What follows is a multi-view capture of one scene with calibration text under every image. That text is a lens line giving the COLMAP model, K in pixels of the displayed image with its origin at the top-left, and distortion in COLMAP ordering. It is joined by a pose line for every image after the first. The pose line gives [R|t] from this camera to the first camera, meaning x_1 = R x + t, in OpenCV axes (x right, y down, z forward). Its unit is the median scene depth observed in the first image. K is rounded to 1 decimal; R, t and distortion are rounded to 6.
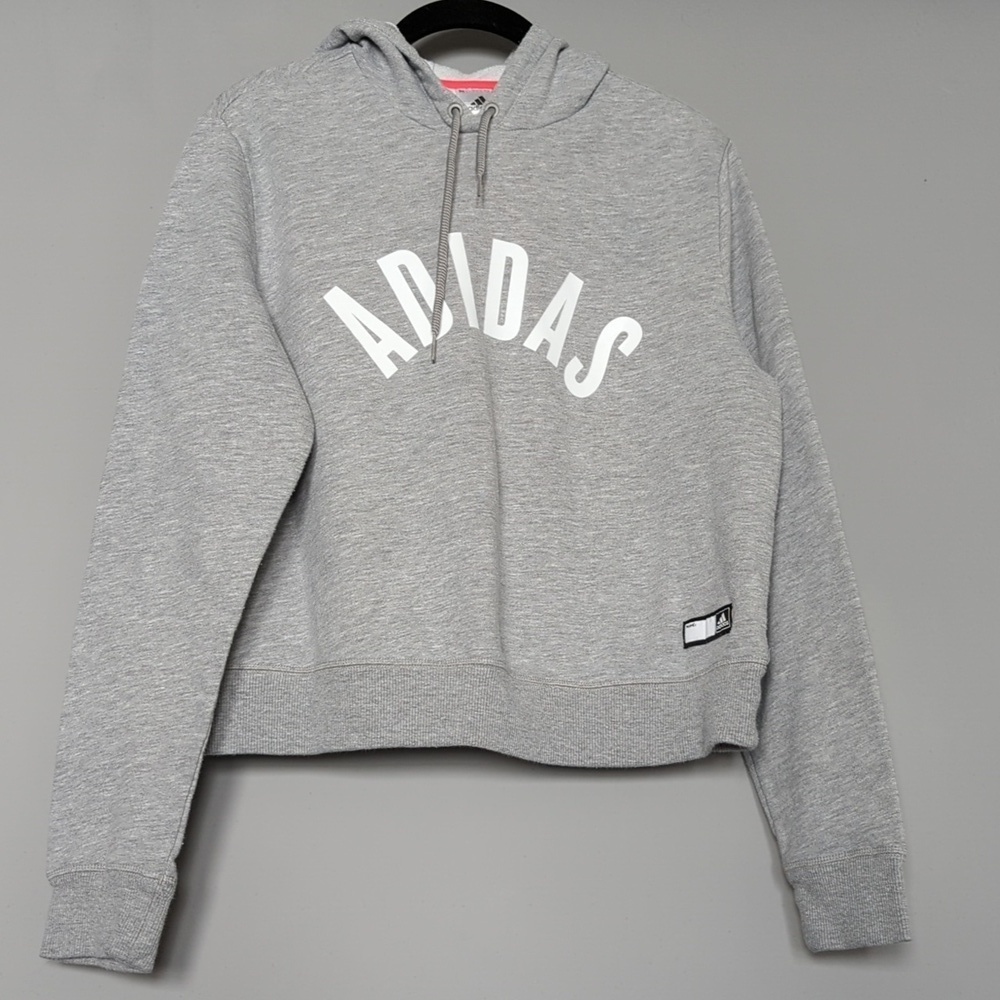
lens RADIAL K [[1624.5, 0, 500.0], [0, 1624.5, 500.0], [0, 0, 1]] dist [0.182110, -0.662279]
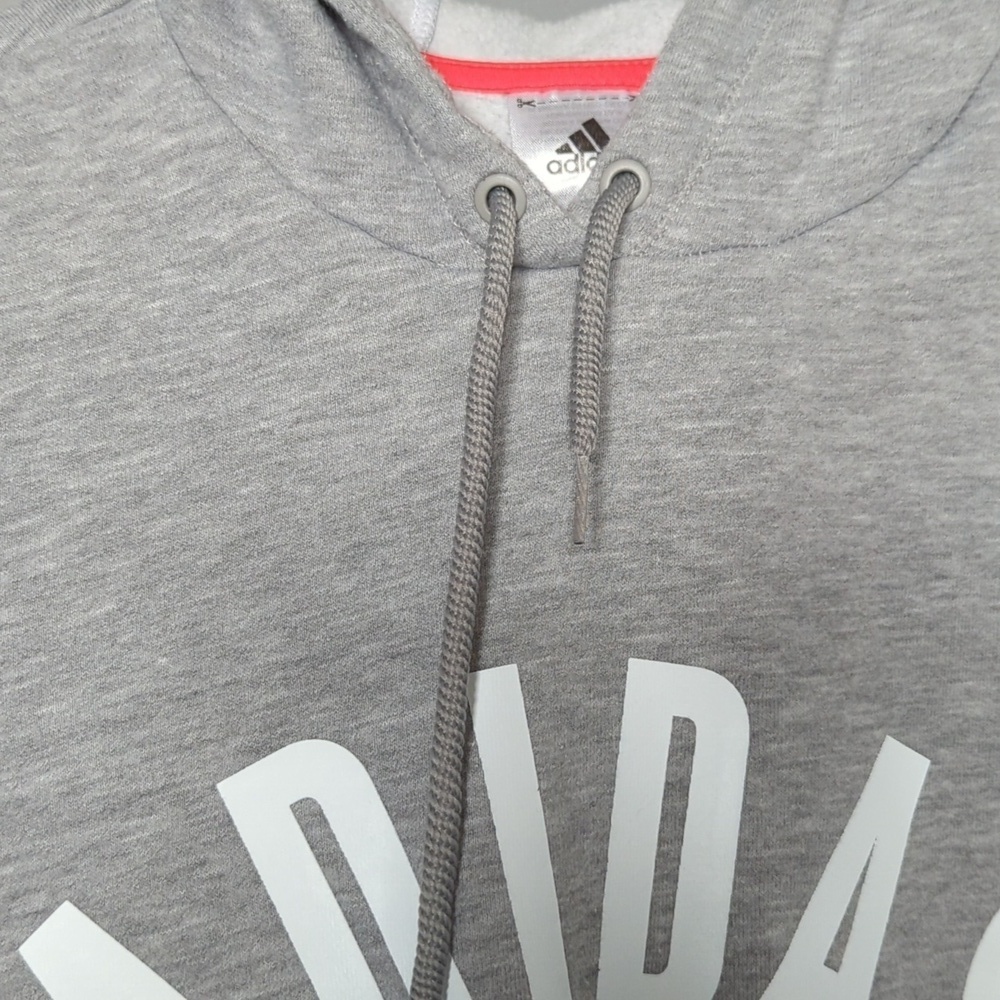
lens RADIAL K [[1624.5, 0, 500.0], [0, 1624.5, 500.0], [0, 0, 1]] dist [0.182110, -0.662279]
pose [[0.996978, 0.004113, -0.077580, -0.004642], [0.009540, 0.984557, 0.174803, -0.238404], [0.077100, -0.175015, 0.981542, 0.714920]]
